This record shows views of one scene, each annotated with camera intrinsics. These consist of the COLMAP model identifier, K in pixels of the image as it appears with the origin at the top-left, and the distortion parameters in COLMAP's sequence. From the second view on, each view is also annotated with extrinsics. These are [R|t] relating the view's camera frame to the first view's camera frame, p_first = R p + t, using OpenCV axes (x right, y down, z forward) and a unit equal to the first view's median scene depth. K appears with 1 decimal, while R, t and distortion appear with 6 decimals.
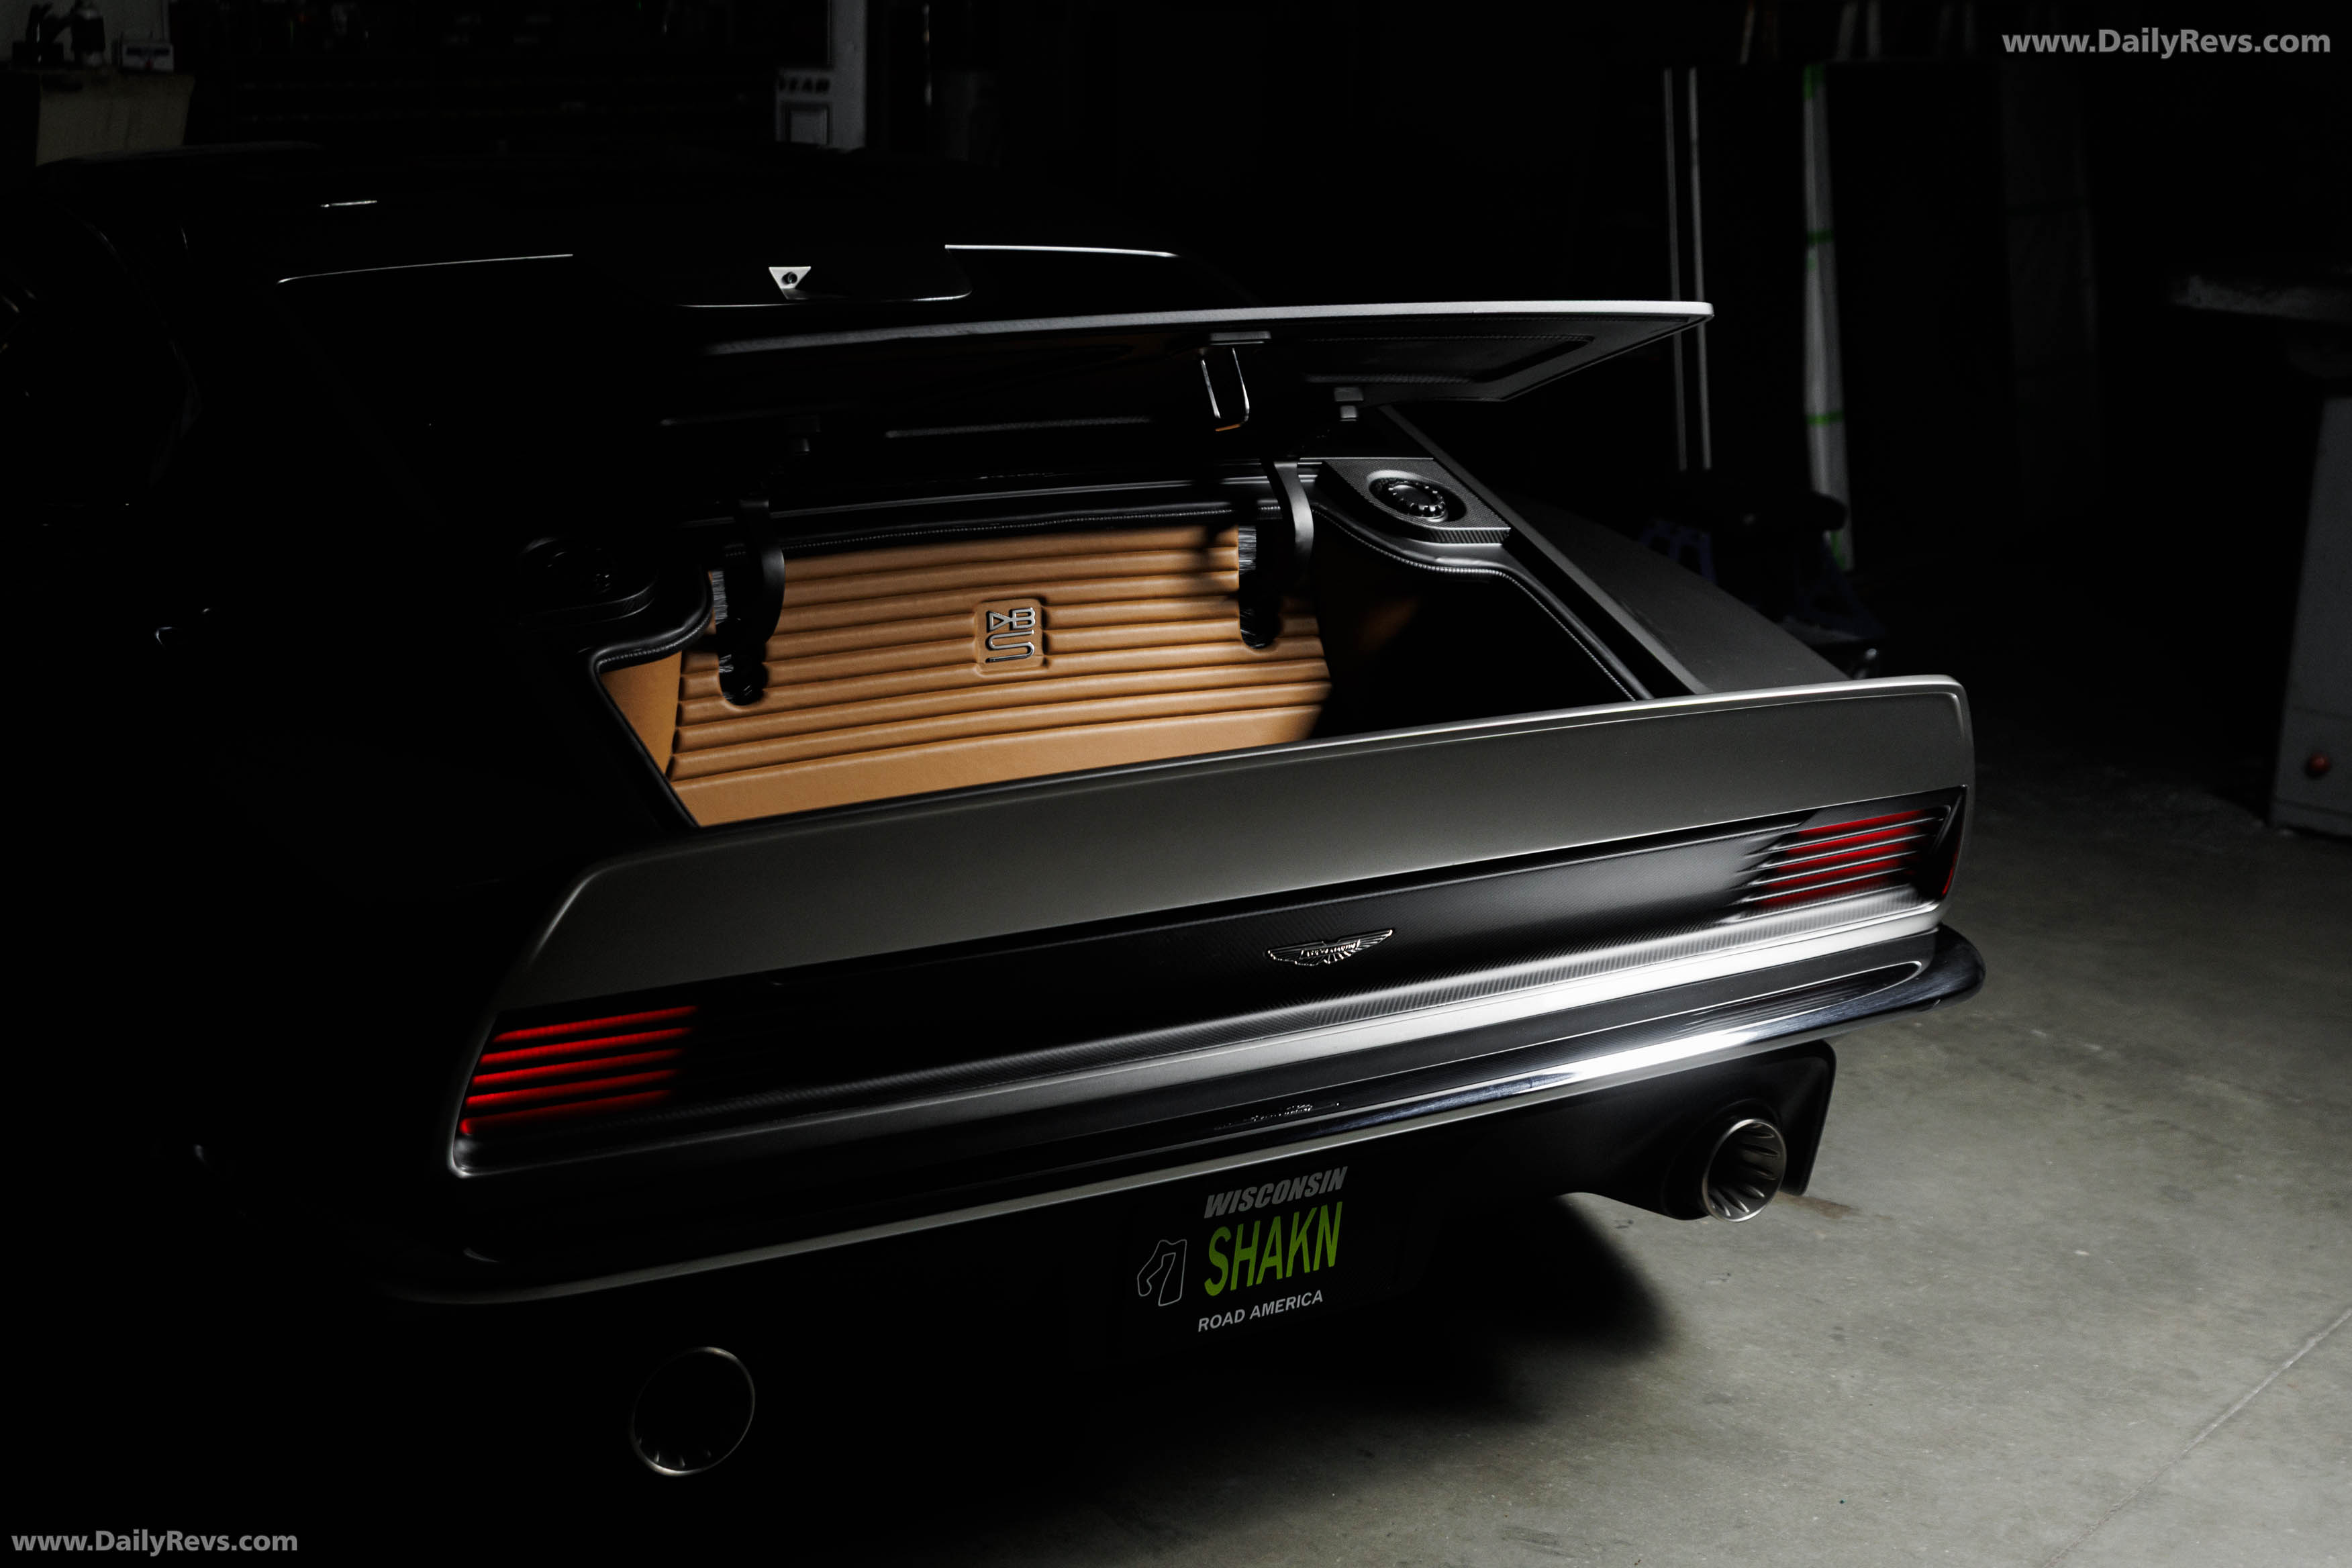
lens RADIAL K [[2950.8, 0, 1176.0], [0, 2950.8, 784.0], [0, 0, 1]] dist [0.005644, 0.011058]
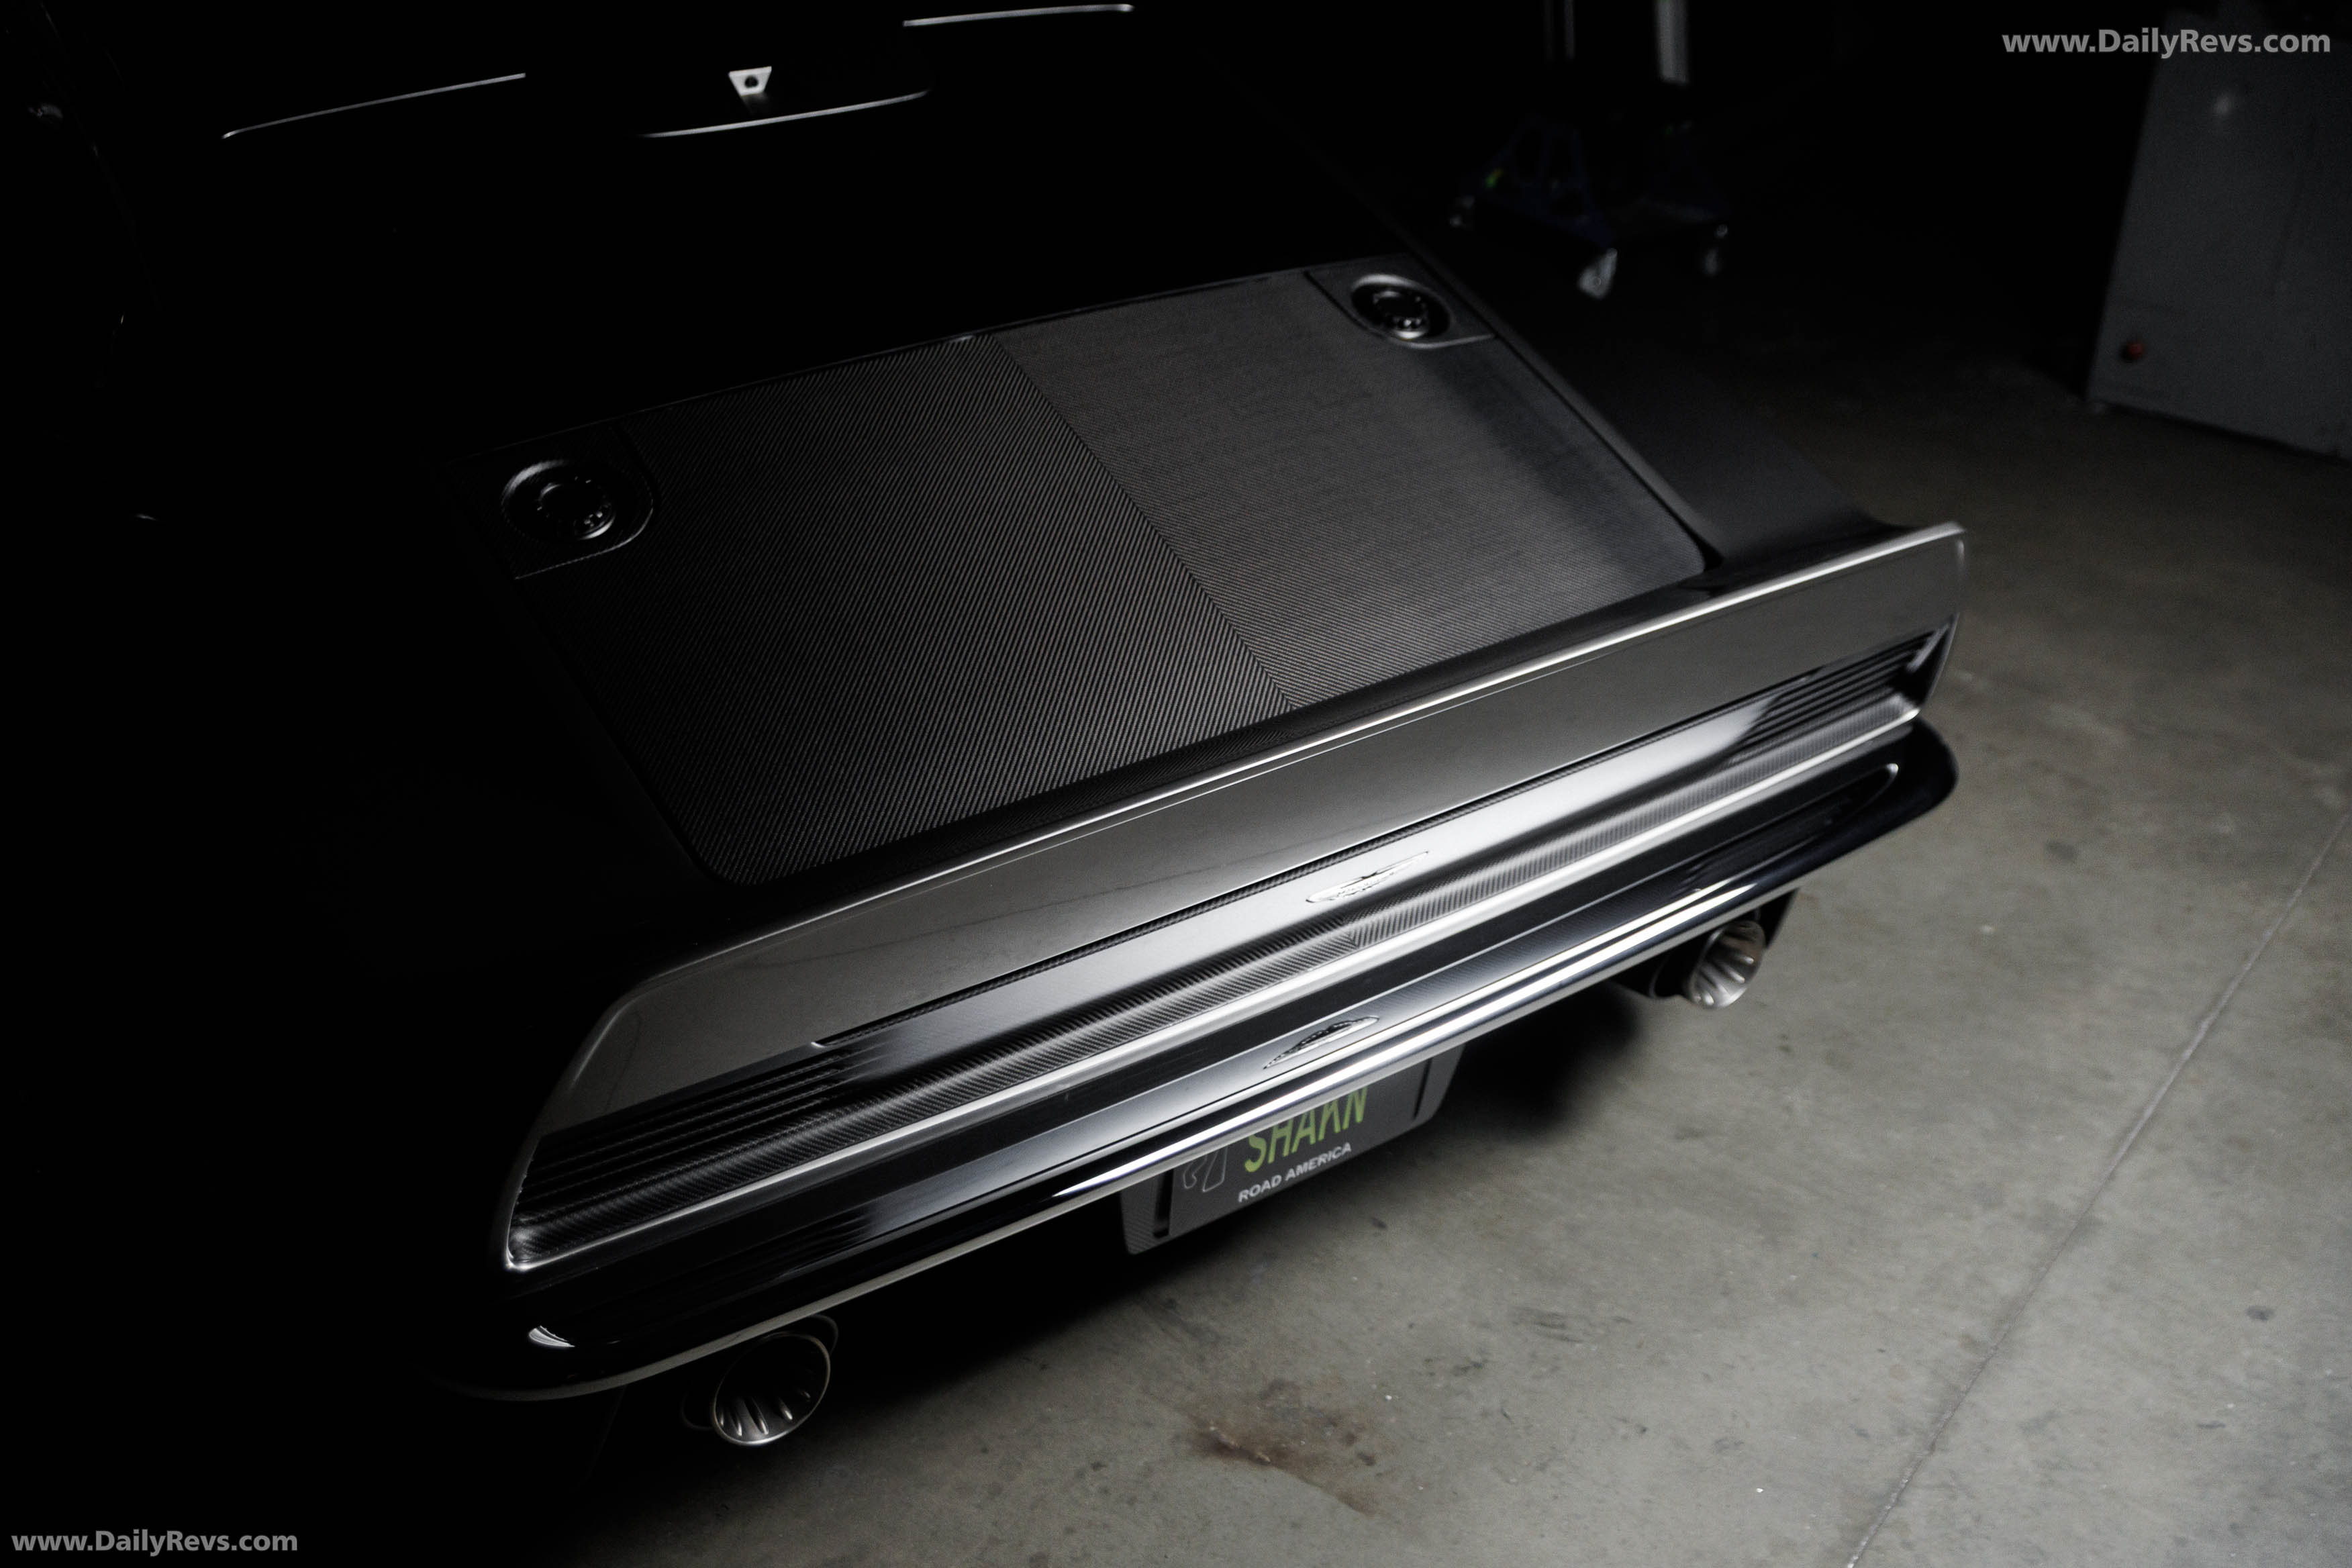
lens RADIAL K [[2369.2, 0, 1176.0], [0, 2369.2, 784.0], [0, 0, 1]] dist [-0.000671, 0.003797]
pose [[0.998012, -0.050238, 0.038066, -0.033068], [0.039592, 0.969571, 0.241588, -0.137049], [-0.049044, -0.239601, 0.969632, 0.184548]]
